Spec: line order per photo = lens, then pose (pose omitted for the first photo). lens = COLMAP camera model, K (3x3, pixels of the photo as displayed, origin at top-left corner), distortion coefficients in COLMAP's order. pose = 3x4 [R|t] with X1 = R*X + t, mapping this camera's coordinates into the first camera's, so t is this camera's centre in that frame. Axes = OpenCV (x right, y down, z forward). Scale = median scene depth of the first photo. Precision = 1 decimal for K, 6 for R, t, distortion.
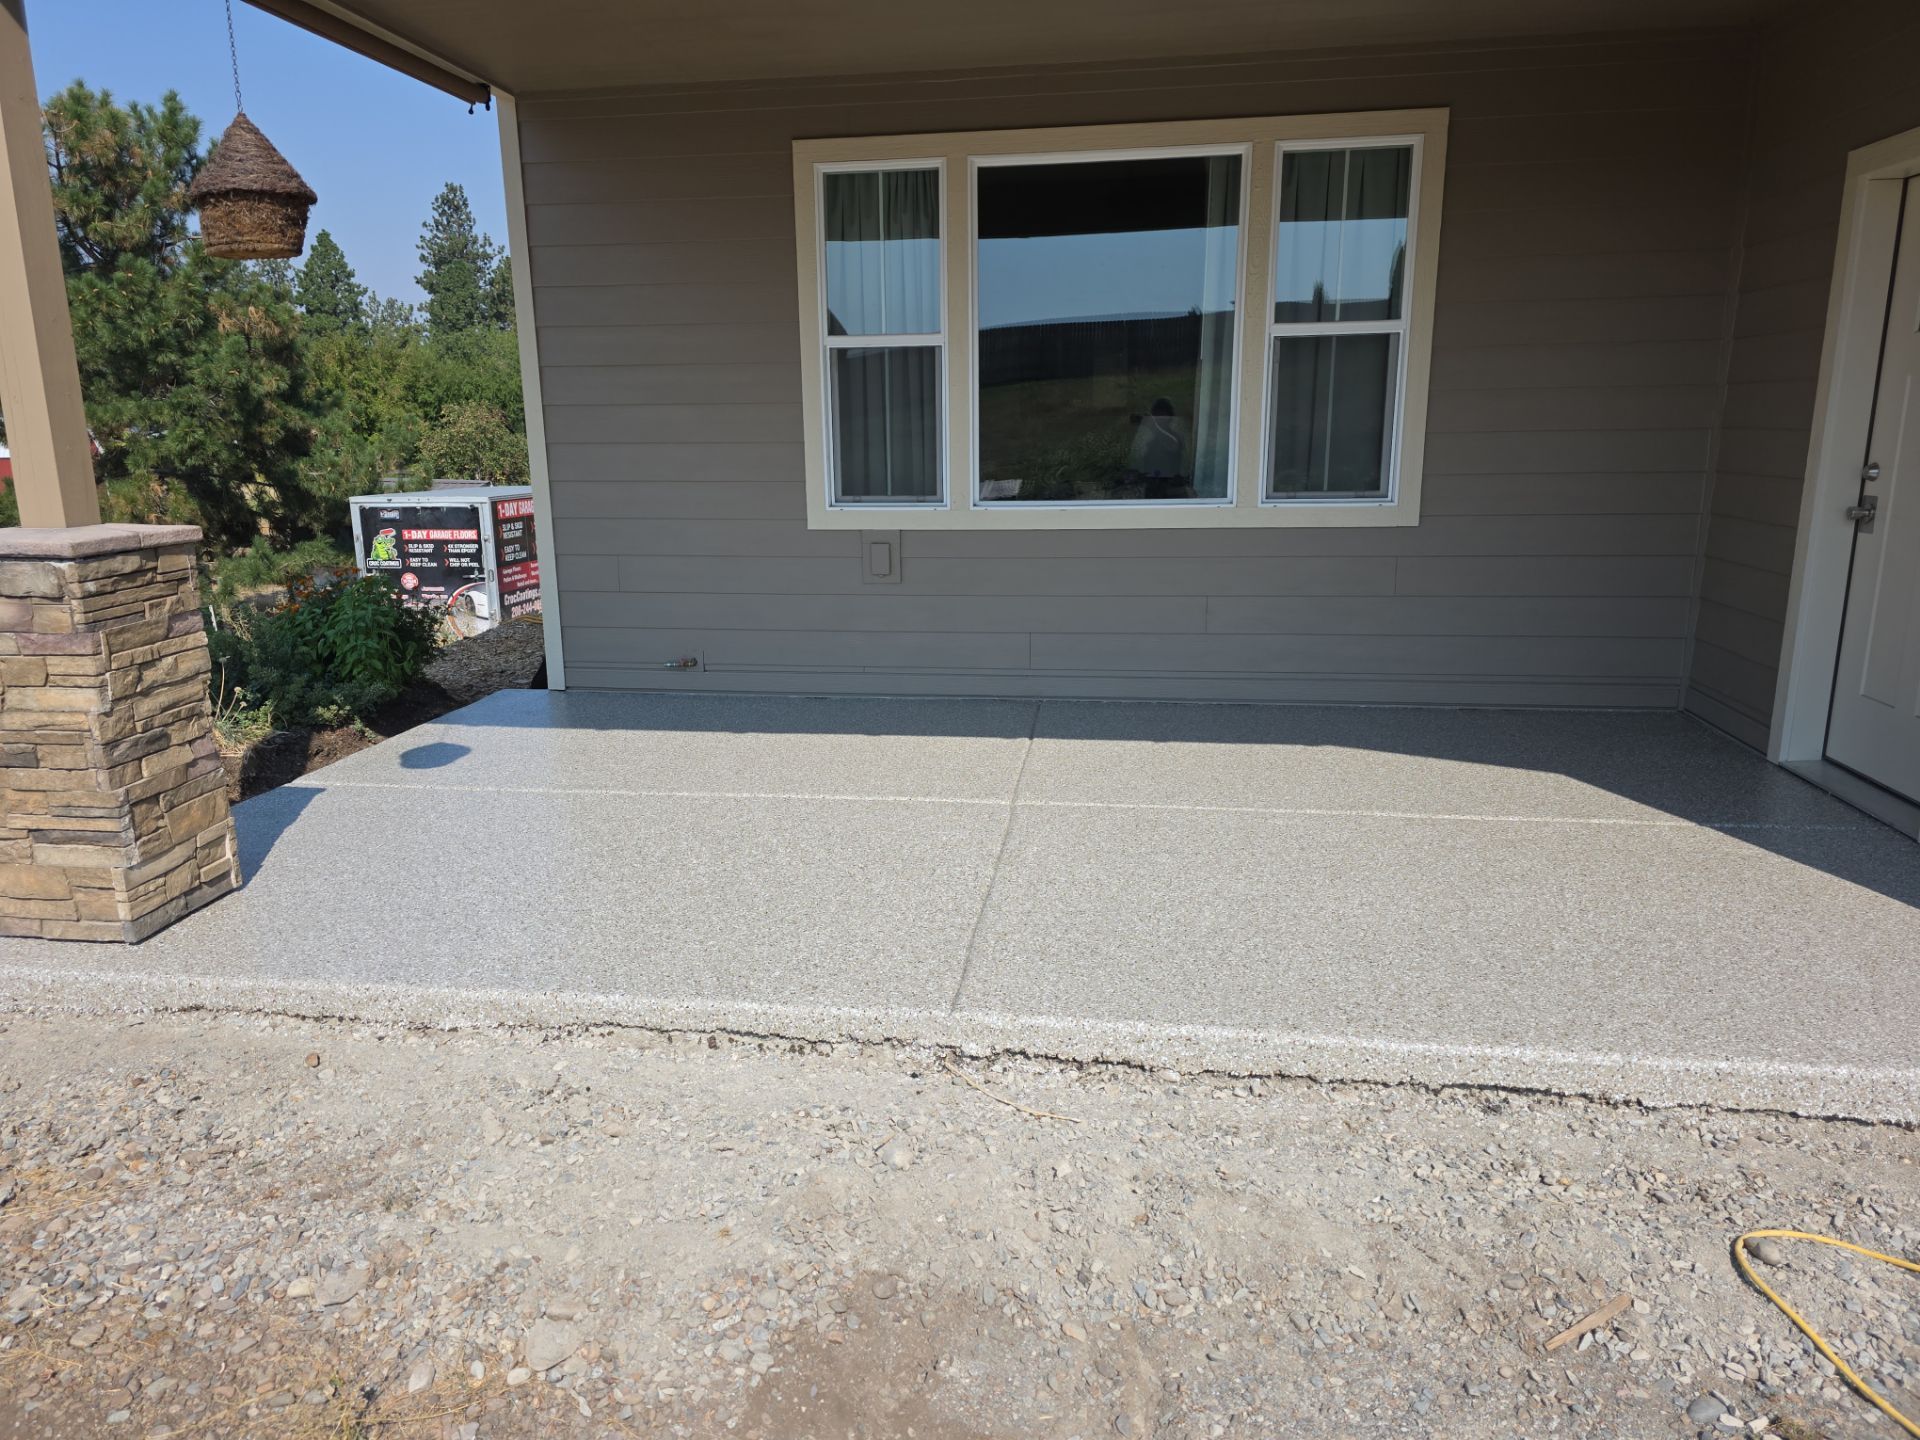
lens RADIAL K [[1280.4, 0, 922.8], [0, 1280.4, 719.4], [0, 0, 1]] dist [0.084637, -0.088744]
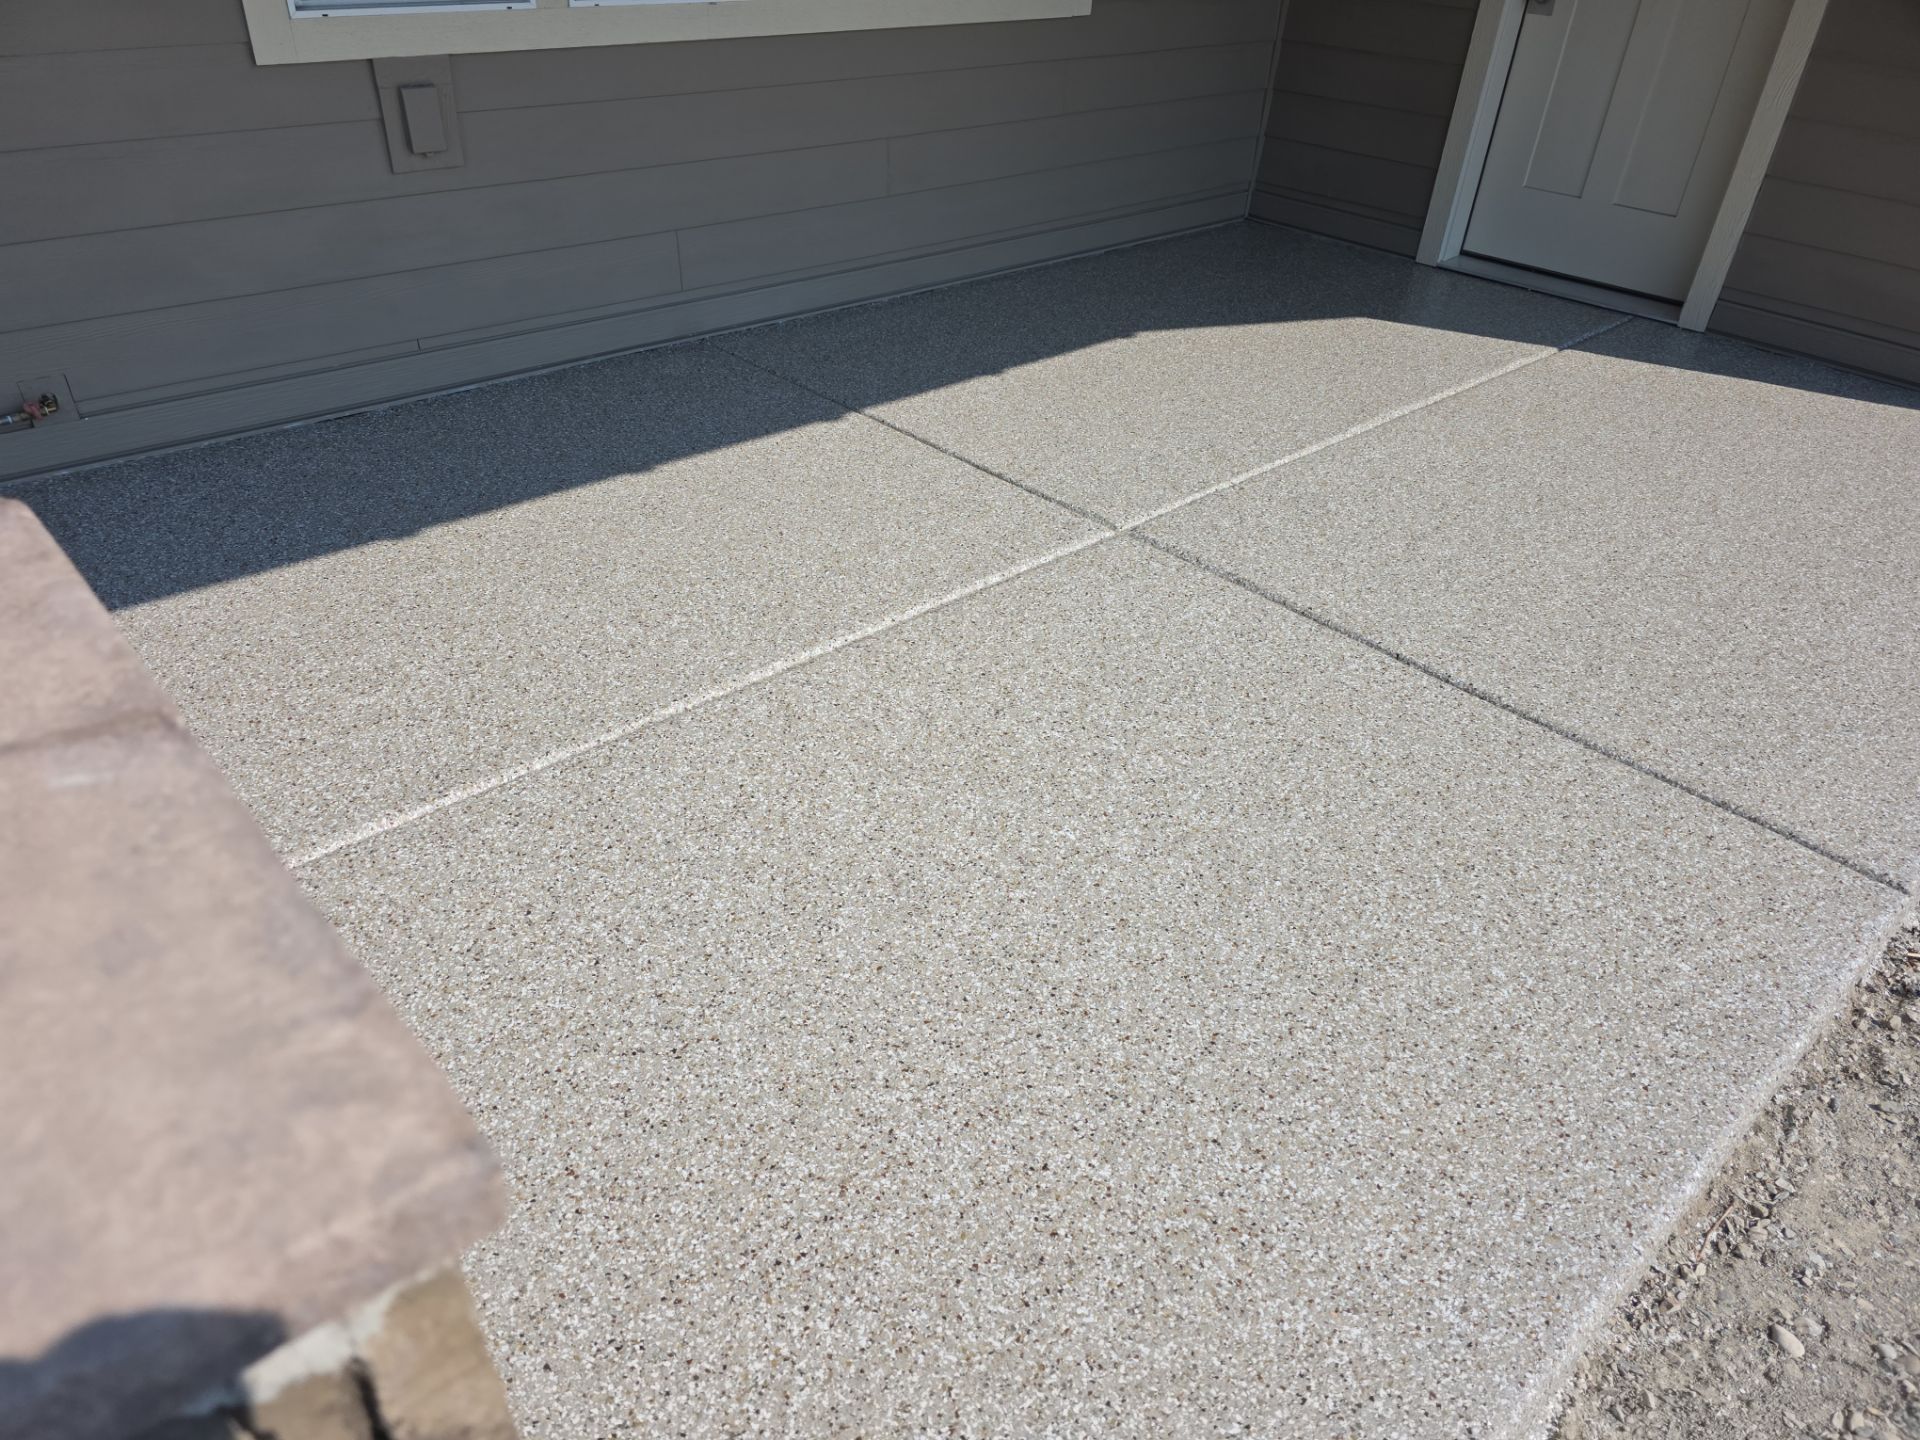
lens RADIAL K [[1322.4, 0, 903.1], [0, 1322.4, 725.2], [0, 0, 1]] dist [0.080624, -0.096454]
pose [[0.623089, -0.399967, 0.672150, -0.561971], [0.126272, 0.899529, 0.418215, -0.162591], [-0.771891, -0.175711, 0.610991, 0.728155]]
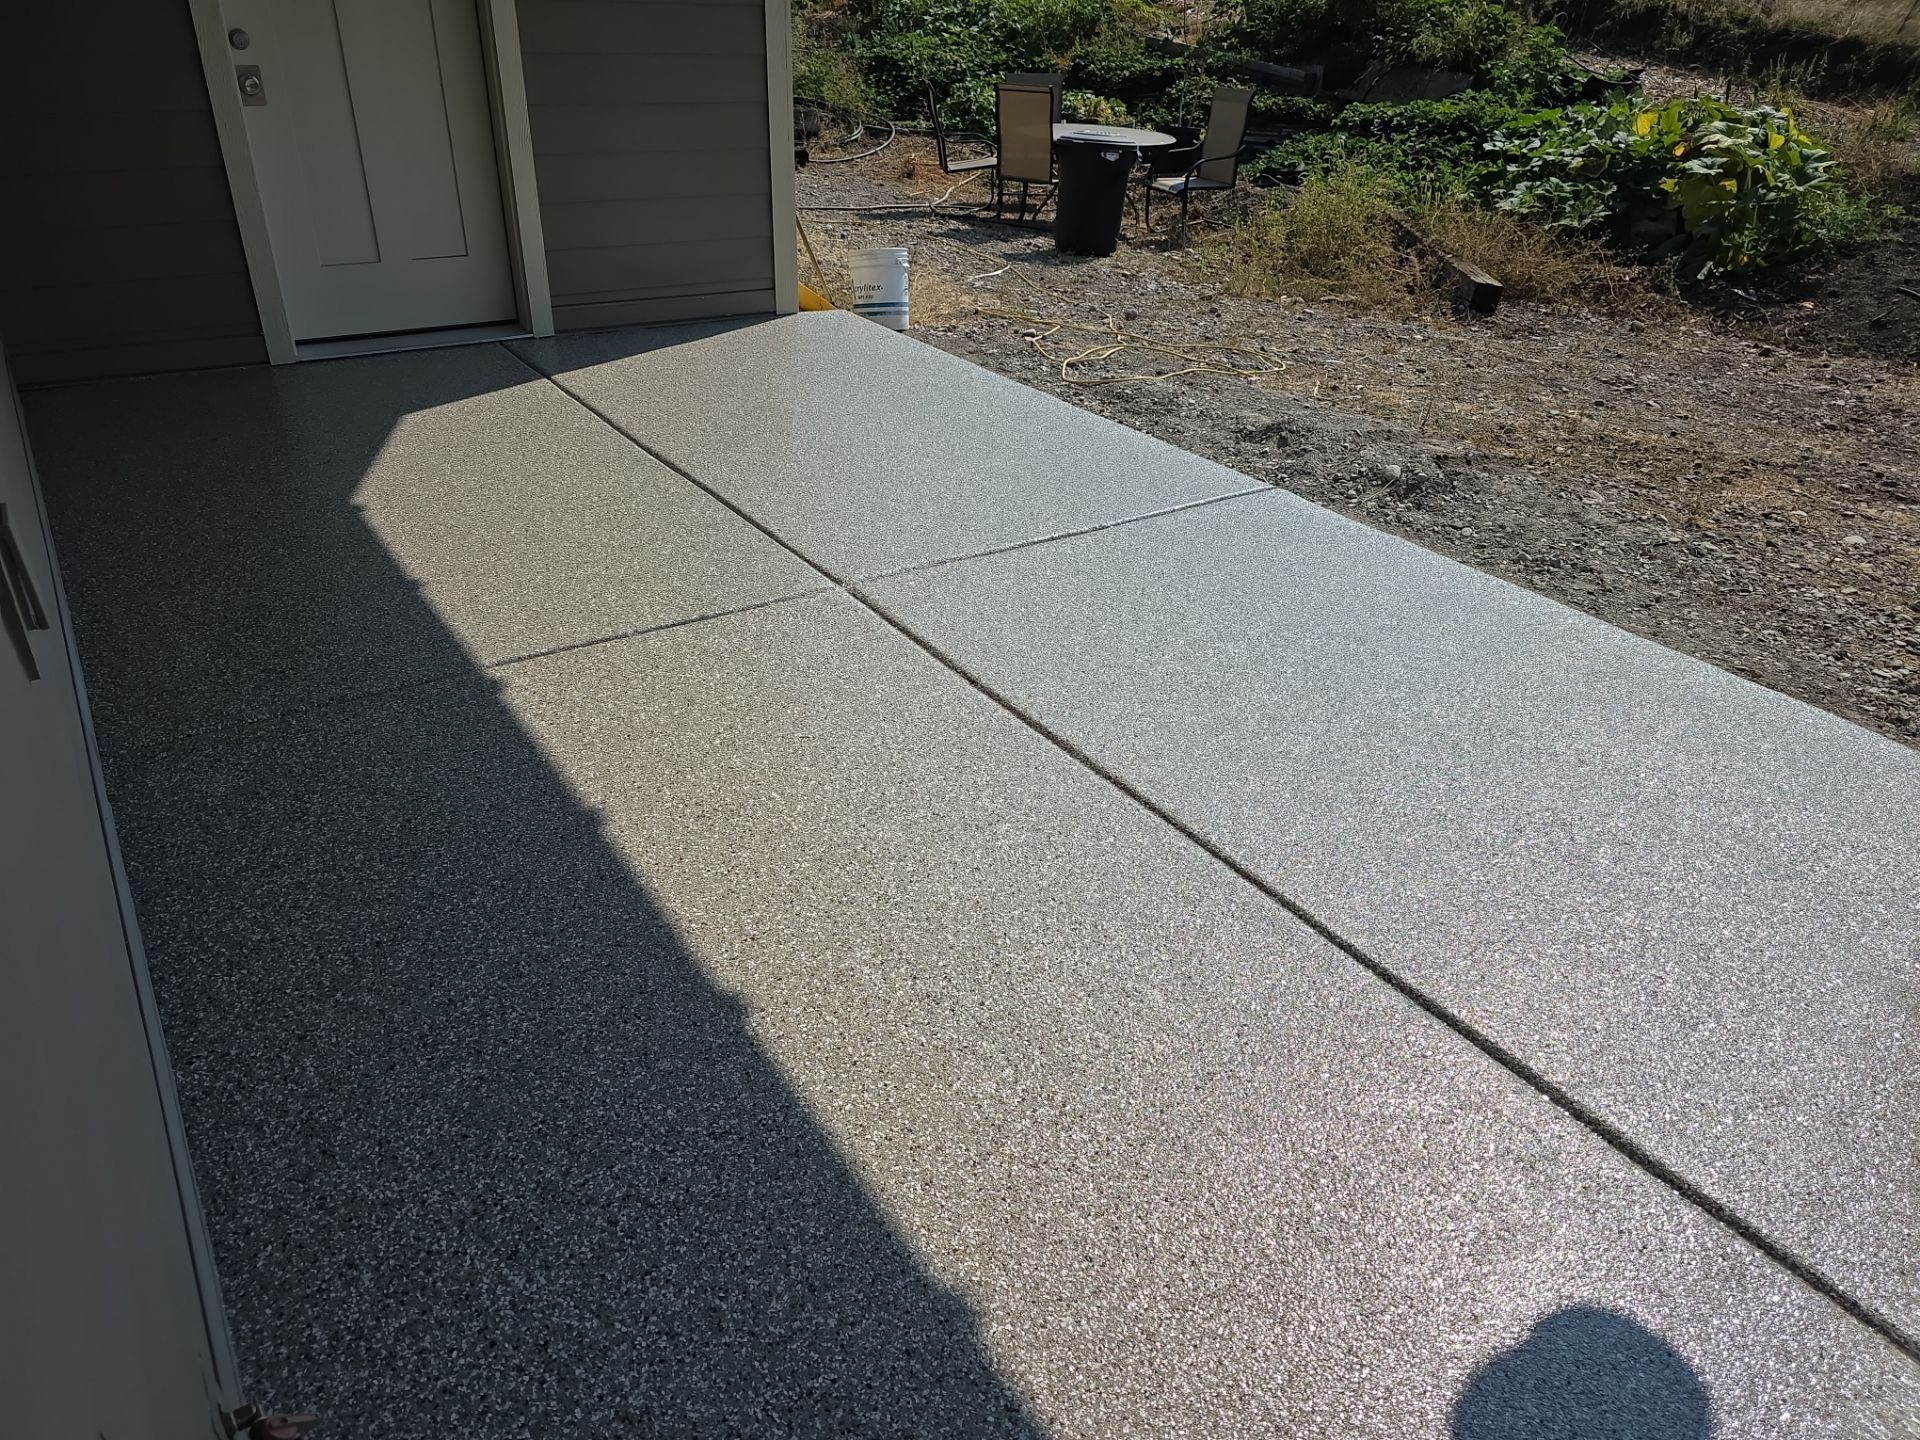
lens RADIAL K [[1316.7, 0, 960.0], [0, 1316.7, 720.0], [0, 0, 1]] dist [0.074913, -0.067907]
pose [[-0.694625, -0.364748, 0.620044, -0.539424], [0.135249, 0.780337, 0.610559, -0.373049], [-0.706544, 0.507970, -0.492710, 1.535306]]
